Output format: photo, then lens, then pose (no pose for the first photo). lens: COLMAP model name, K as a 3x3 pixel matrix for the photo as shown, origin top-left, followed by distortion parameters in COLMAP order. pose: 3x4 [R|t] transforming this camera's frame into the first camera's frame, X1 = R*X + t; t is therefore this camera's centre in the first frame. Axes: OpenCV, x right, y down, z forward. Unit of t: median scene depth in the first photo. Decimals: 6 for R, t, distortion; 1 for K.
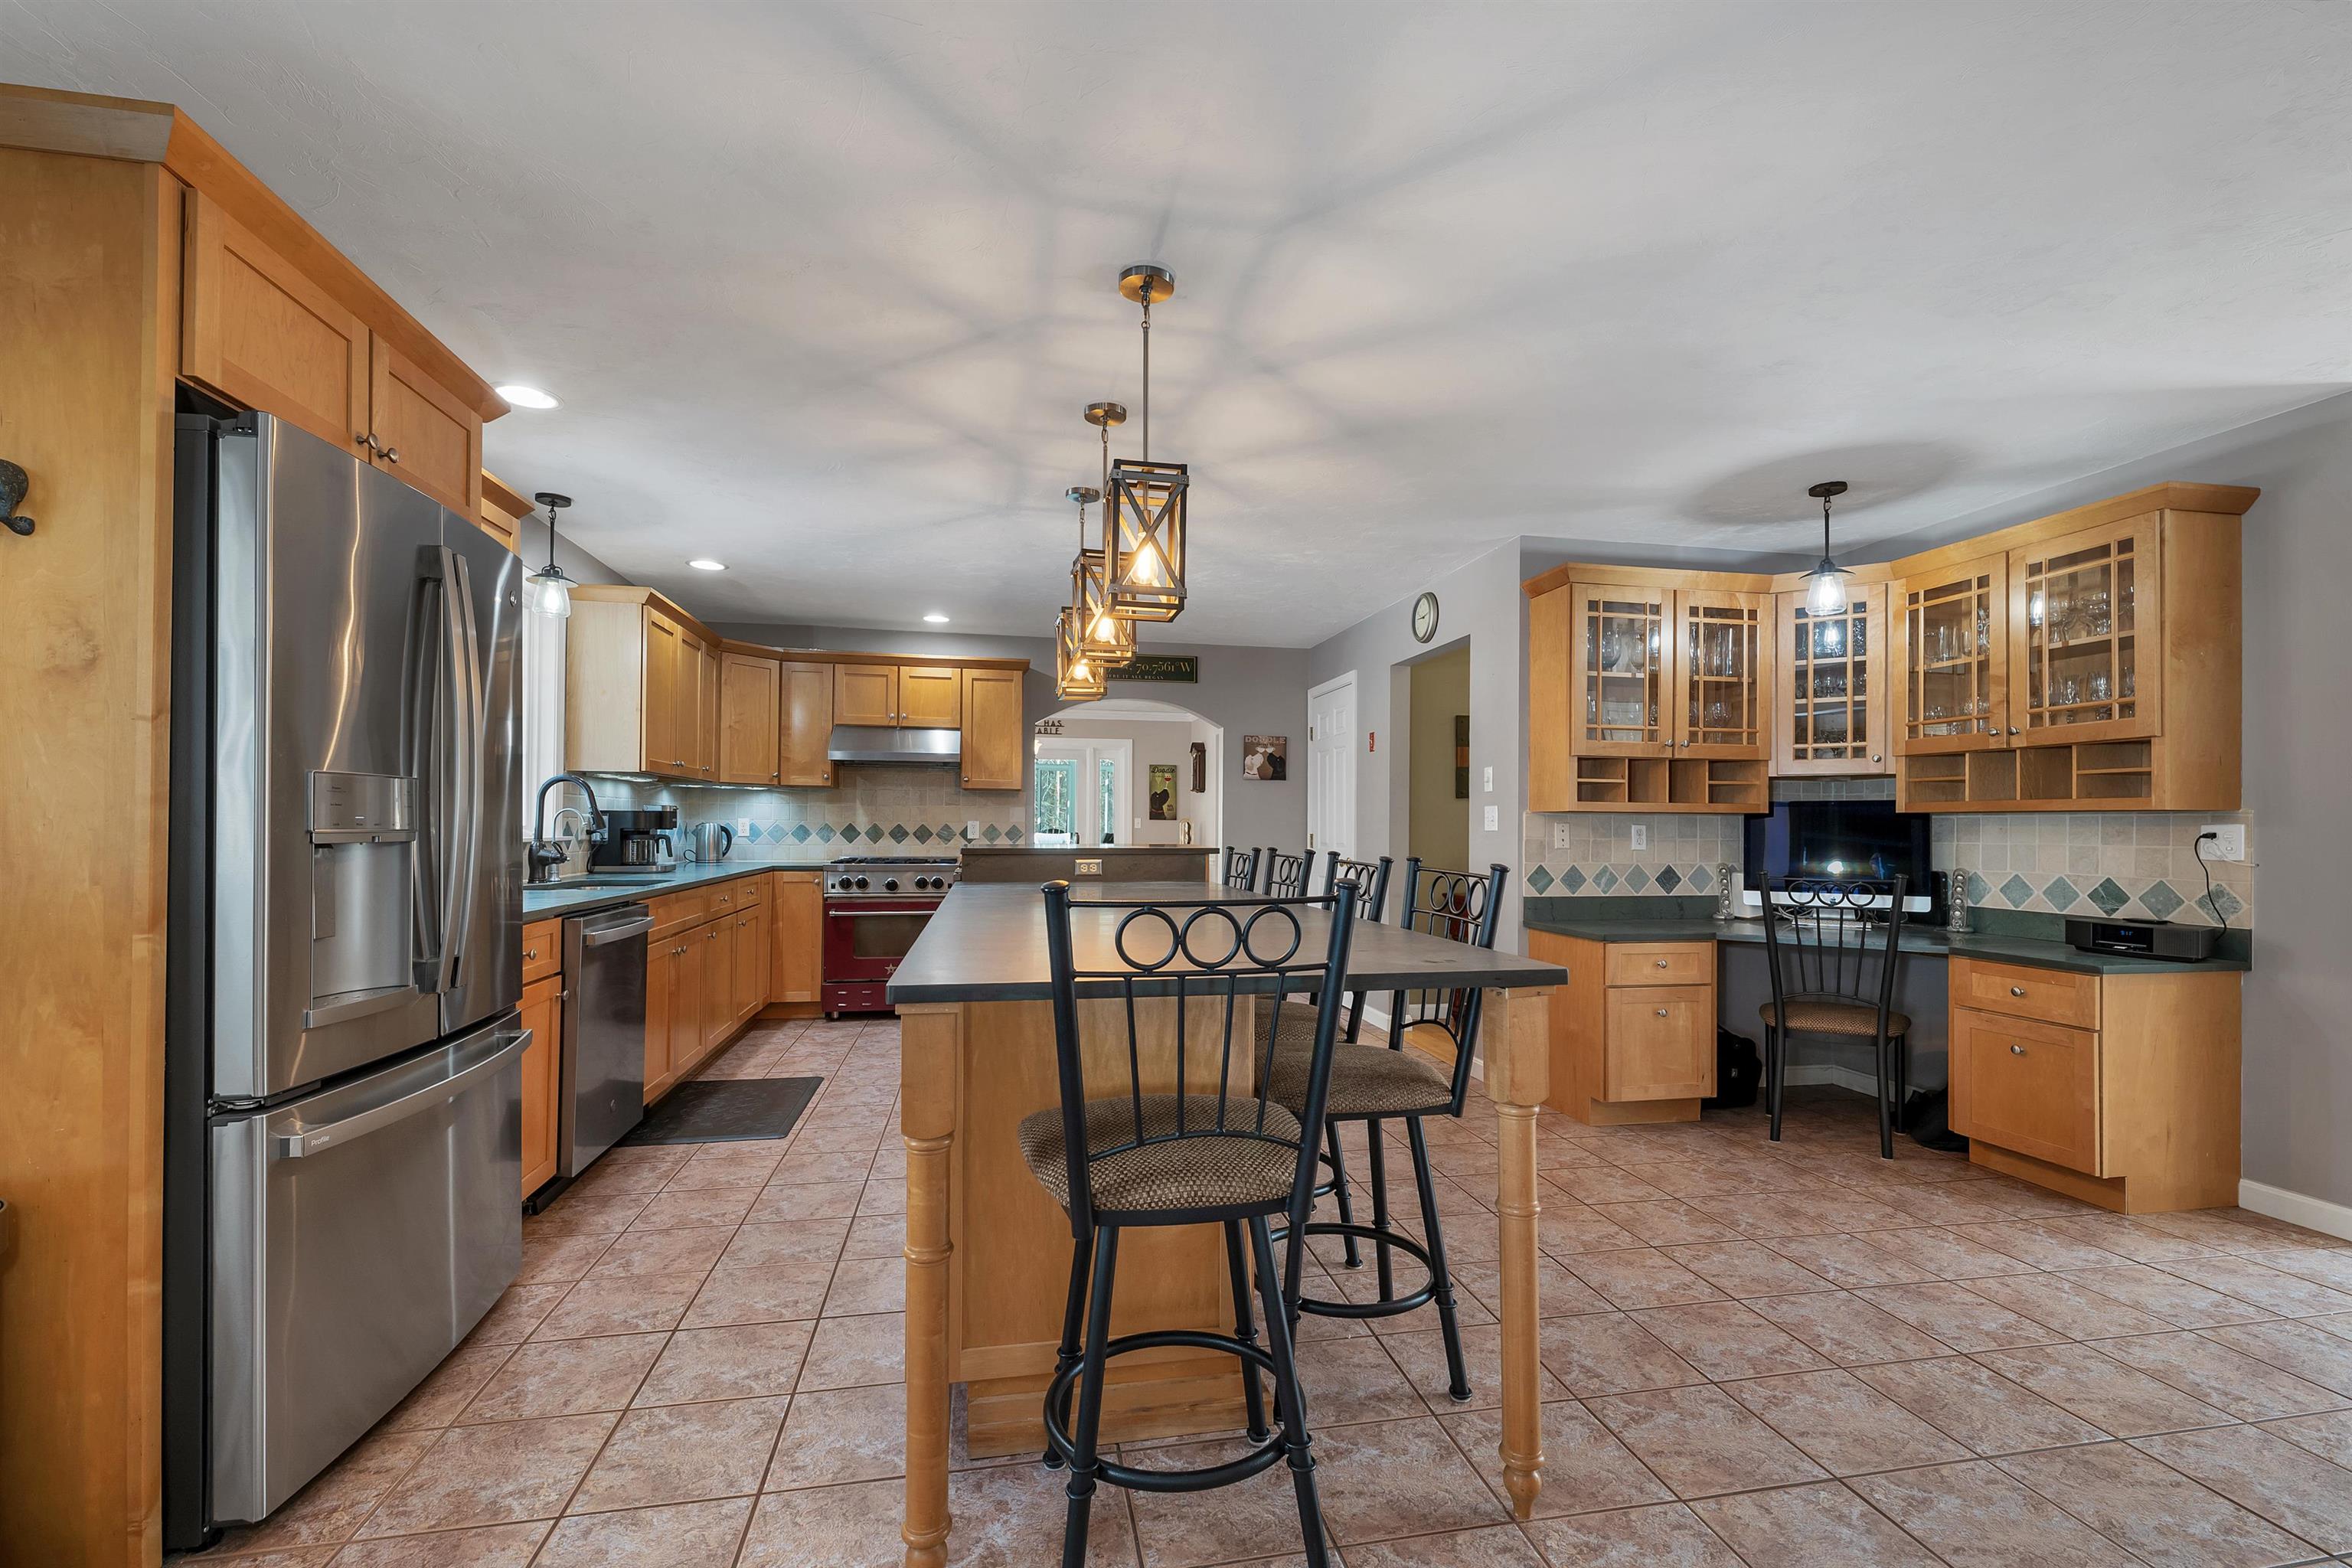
lens RADIAL K [[997.8, 0, 1167.0], [0, 997.8, 825.6], [0, 0, 1]] dist [0.000620, 0.000480]
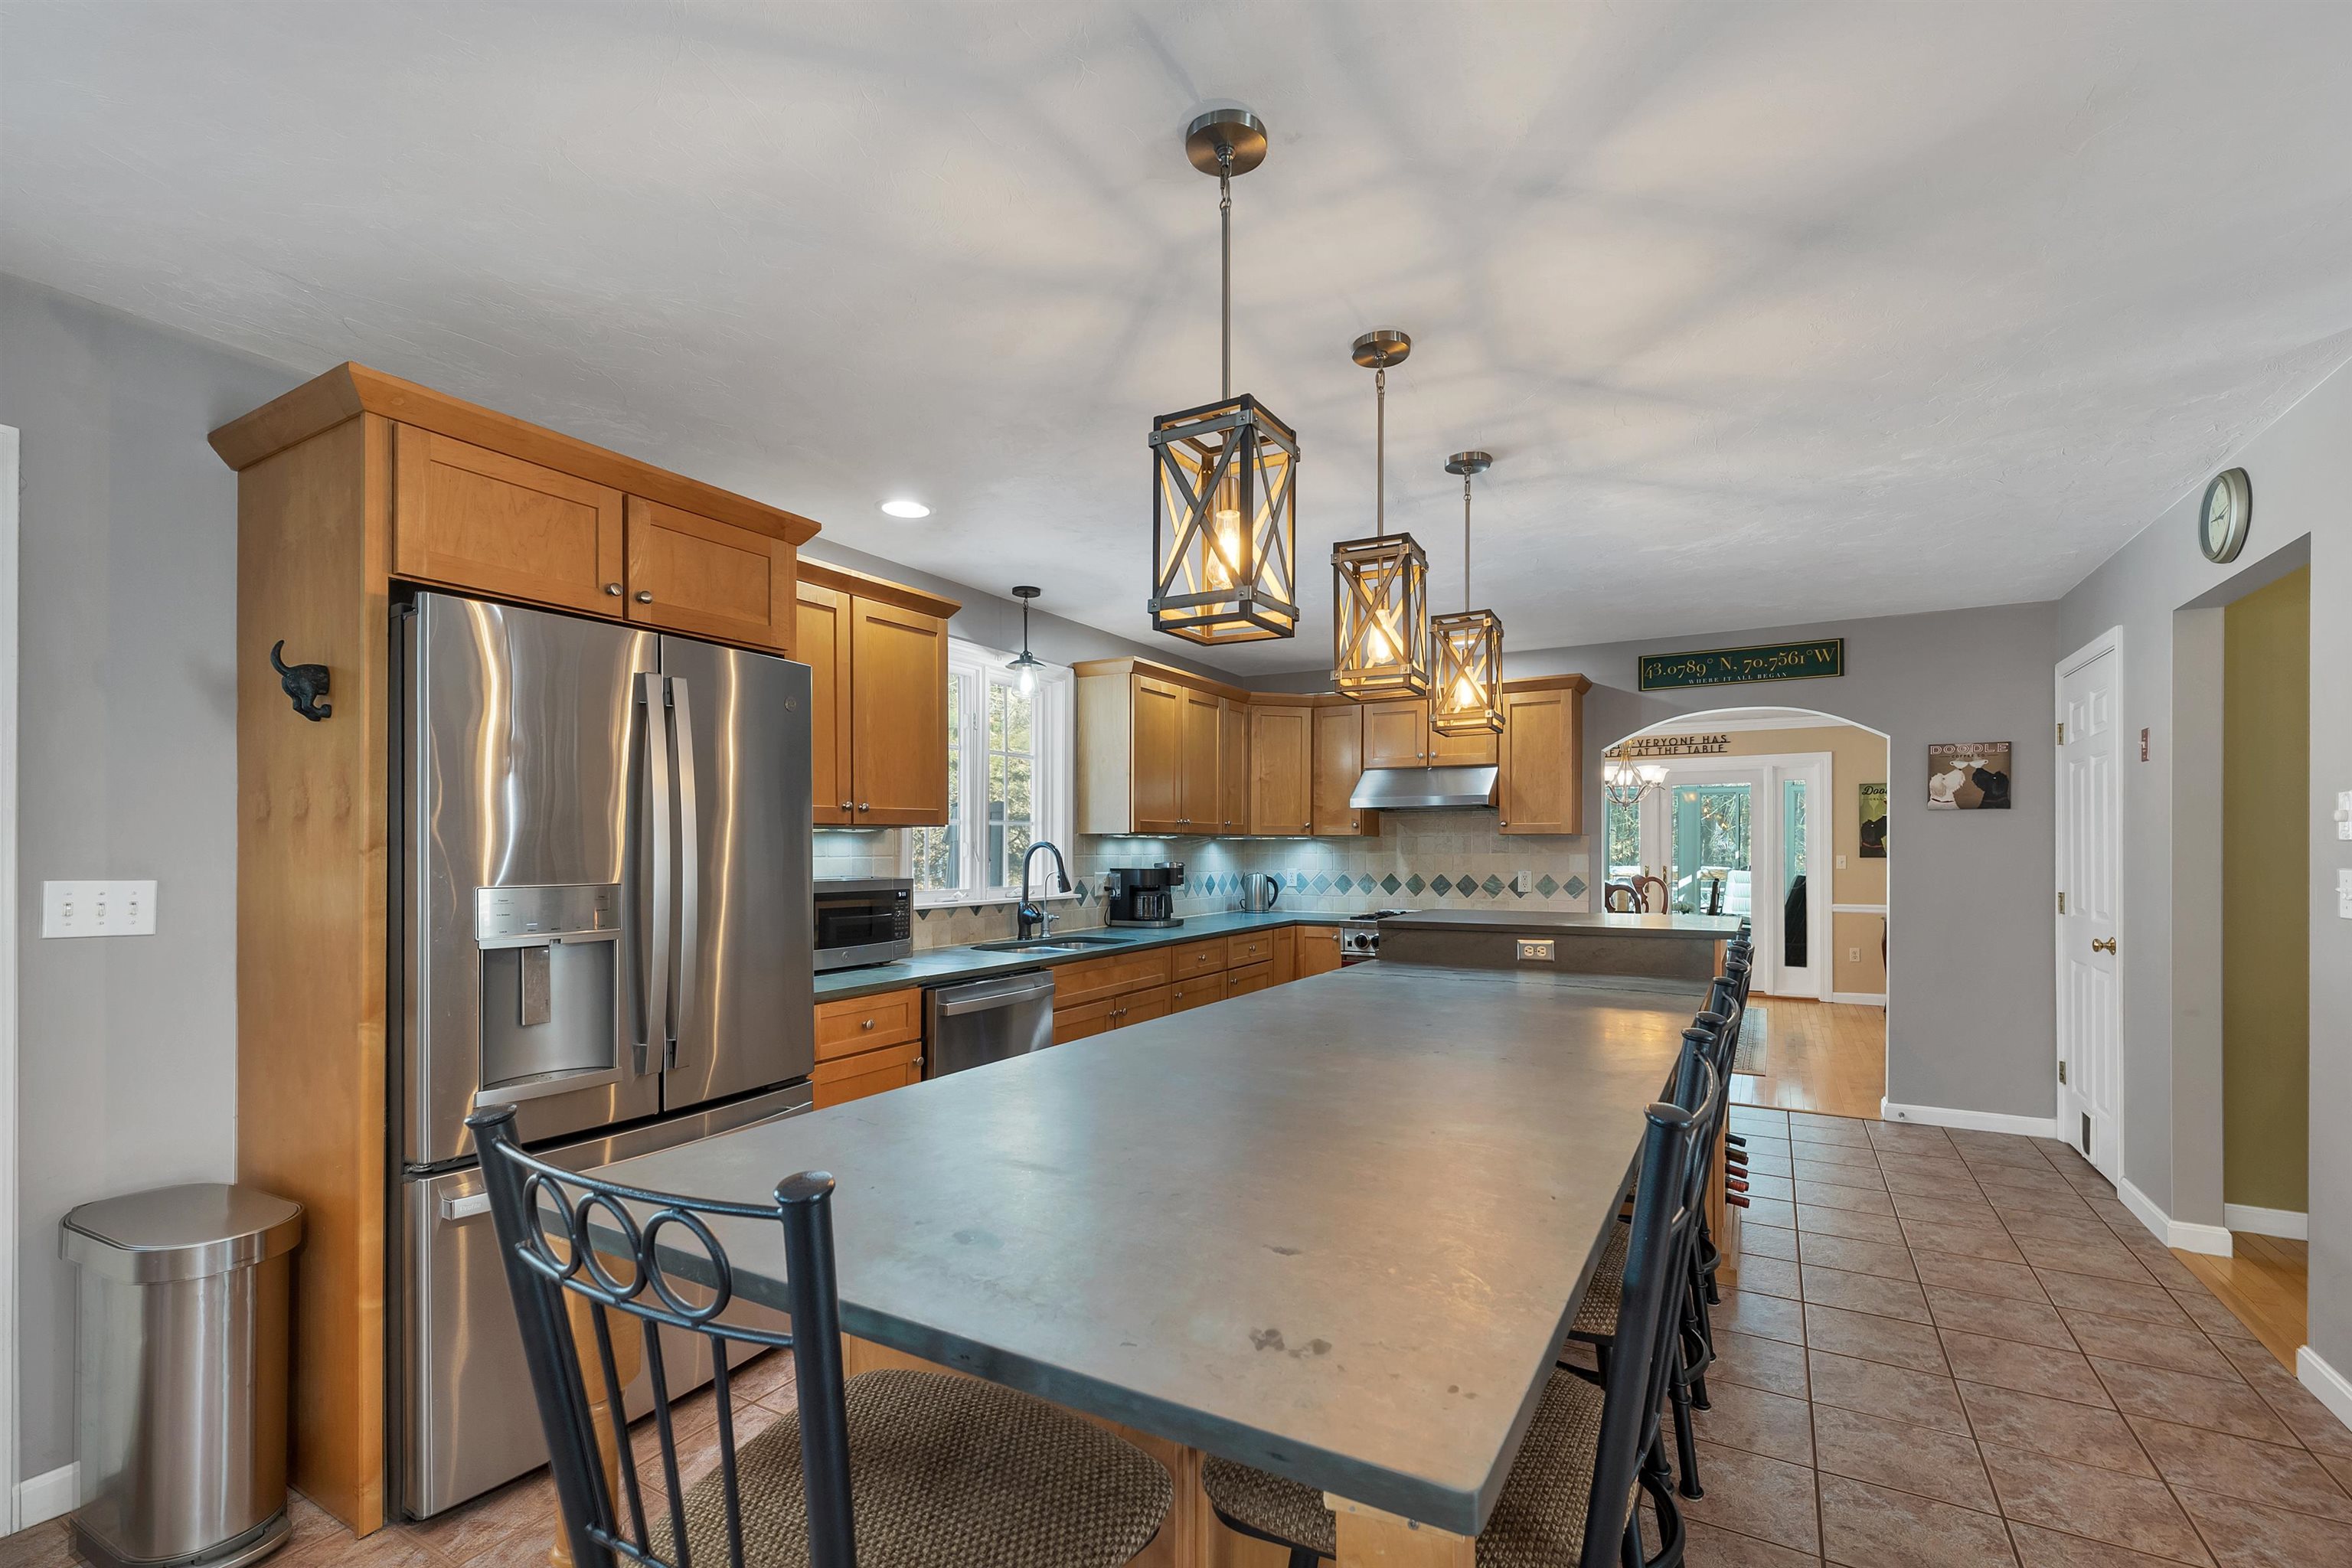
lens RADIAL K [[997.8, 0, 1195.0], [0, 997.8, 850.7], [0, 0, 1]] dist [0.000620, 0.000480]
pose [[0.762289, -0.008493, -0.647181, 0.149150], [0.009464, 0.999953, -0.001975, -0.024058], [0.647167, -0.004620, 0.762334, 0.178413]]
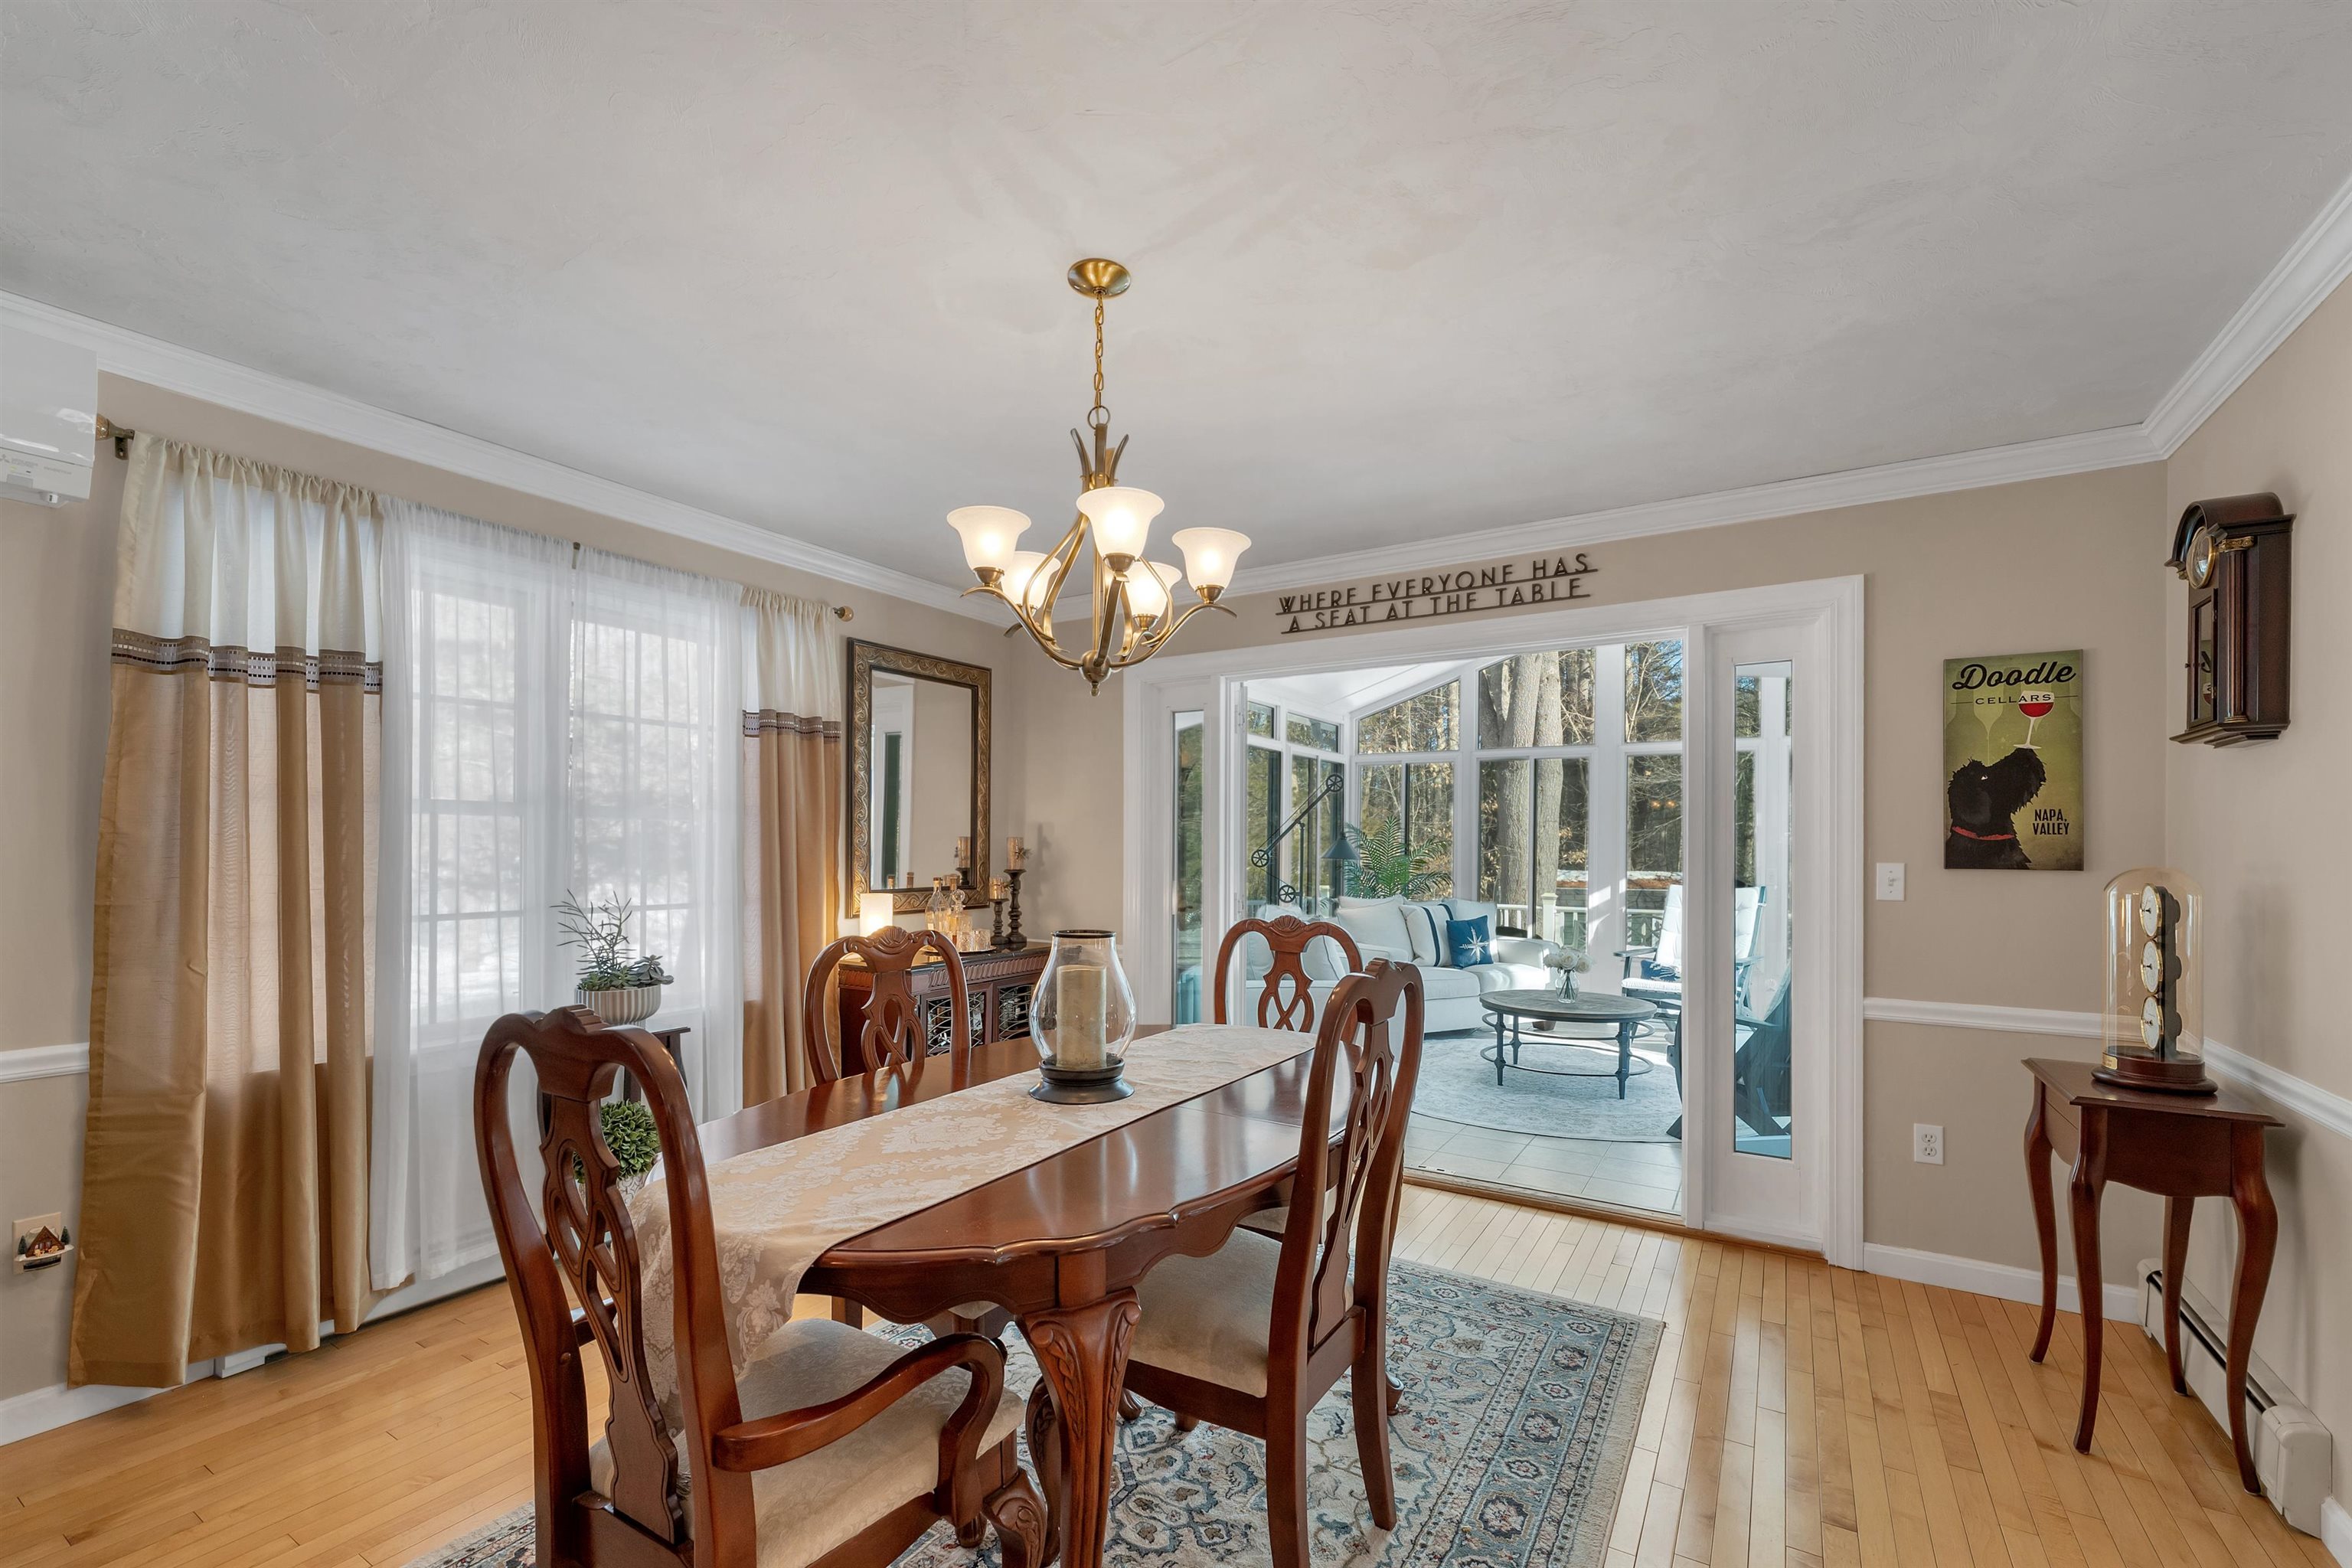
lens RADIAL K [[997.8, 0, 1172.7], [0, 997.8, 858.1], [0, 0, 1]] dist [0.000620, 0.000480]
pose [[0.740567, -0.001085, -0.671982, 0.014706], [0.006132, 0.999968, 0.005142, -0.019329], [0.671955, -0.007928, 0.740550, 1.143570]]
